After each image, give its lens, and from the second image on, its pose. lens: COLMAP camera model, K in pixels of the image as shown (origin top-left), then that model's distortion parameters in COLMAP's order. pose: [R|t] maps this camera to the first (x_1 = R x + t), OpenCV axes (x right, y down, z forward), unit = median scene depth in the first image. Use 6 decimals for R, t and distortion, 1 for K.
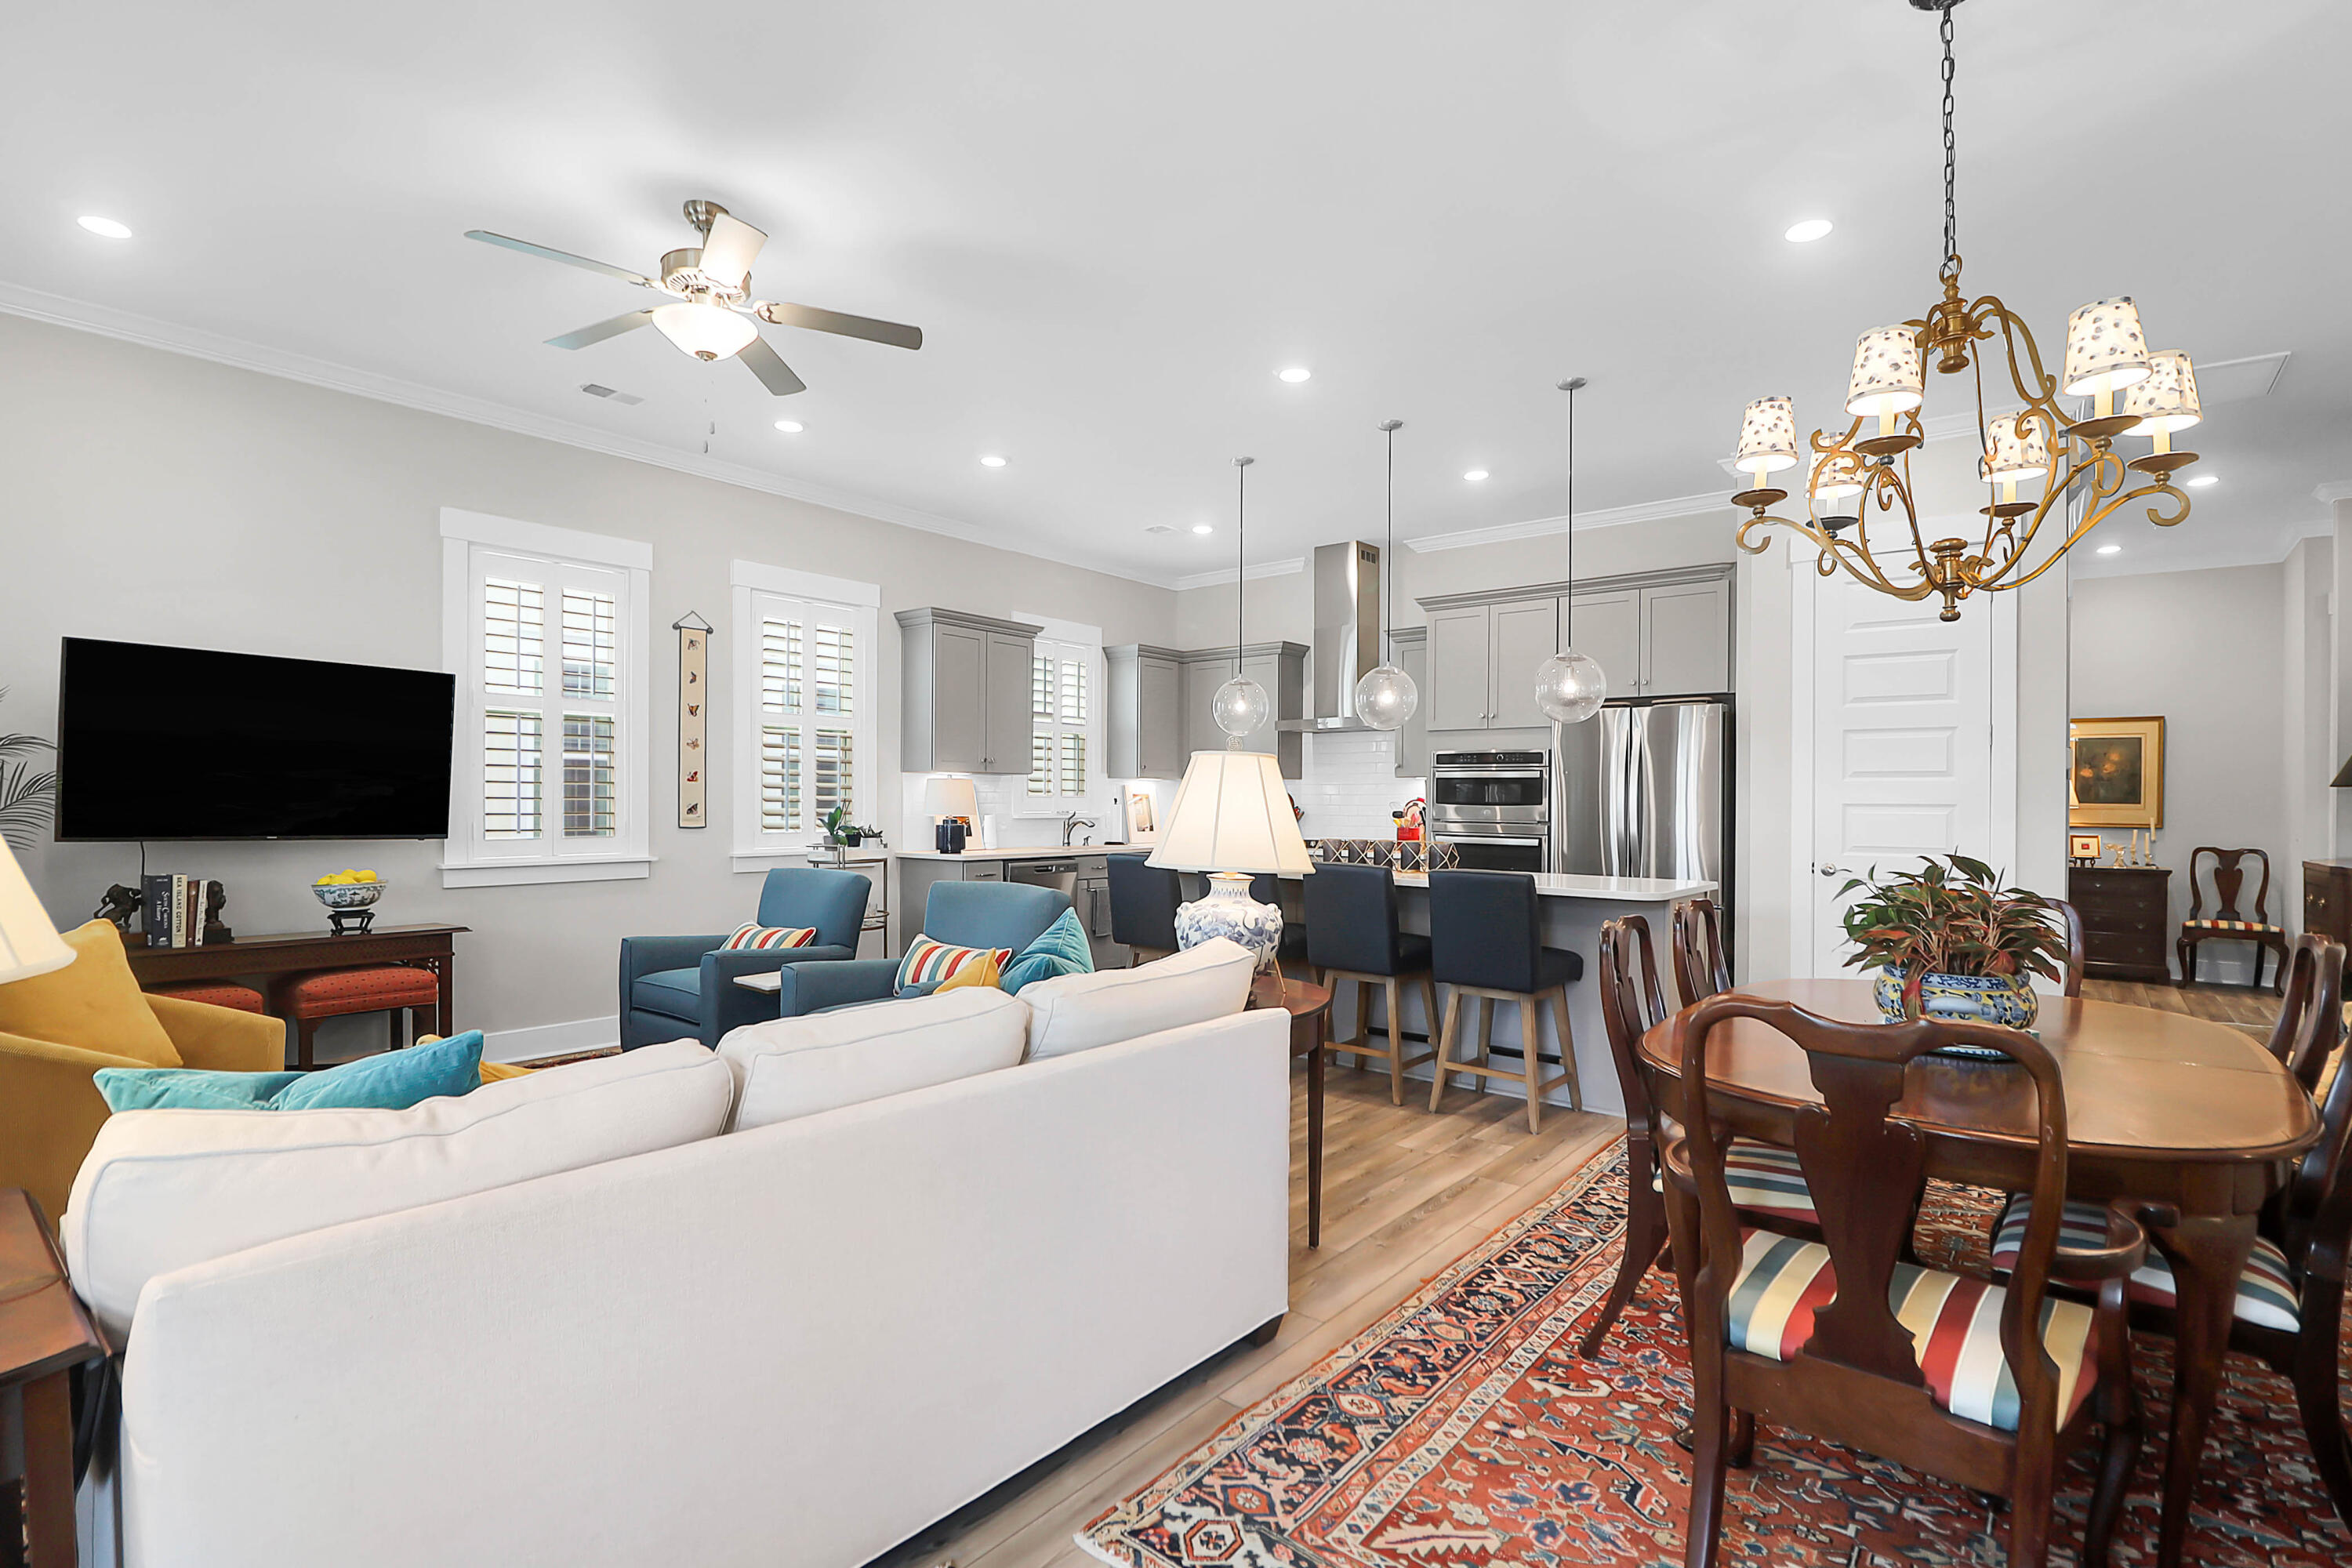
lens RADIAL K [[1099.8, 0, 1176.6], [0, 1099.8, 803.4], [0, 0, 1]] dist [0.003033, -0.015822]
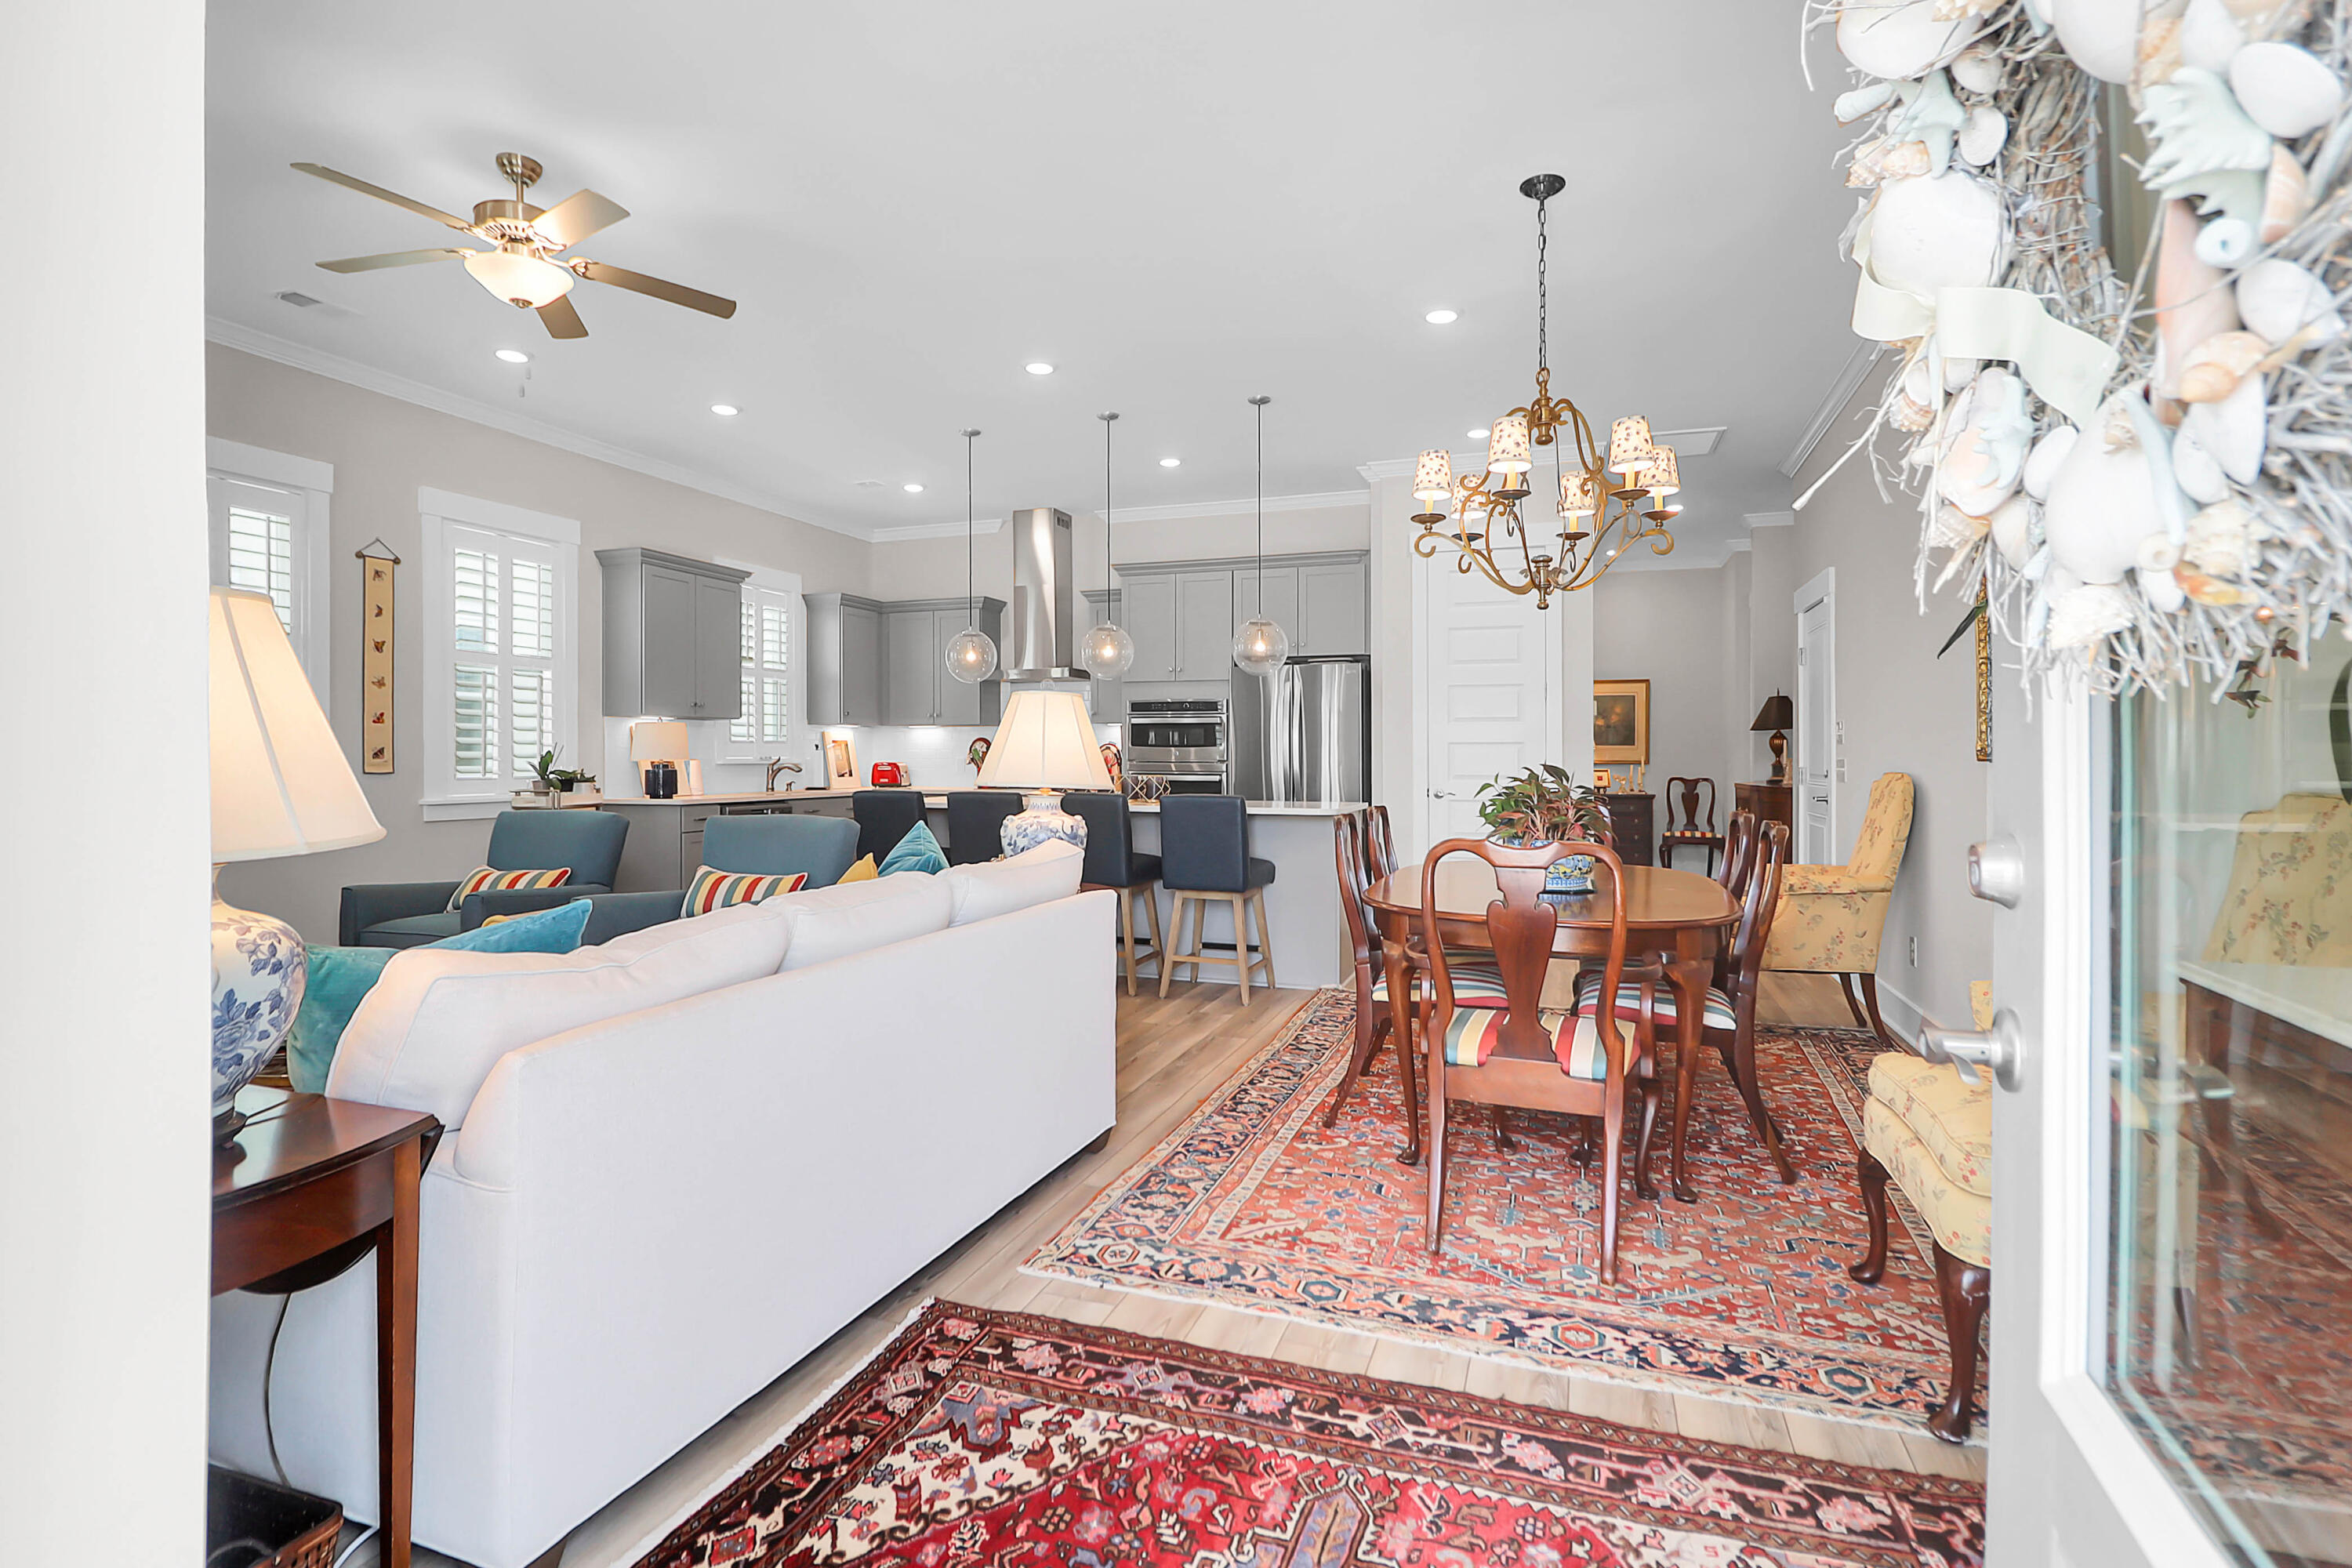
lens RADIAL K [[1106.4, 0, 1185.3], [0, 1106.4, 754.0], [0, 0, 1]] dist [0.000739, -0.000070]
pose [[0.941969, -0.006686, 0.335633, -0.141205], [0.007872, 0.999967, -0.002172, 0.016962], [-0.335607, 0.004688, 0.941990, -0.140273]]
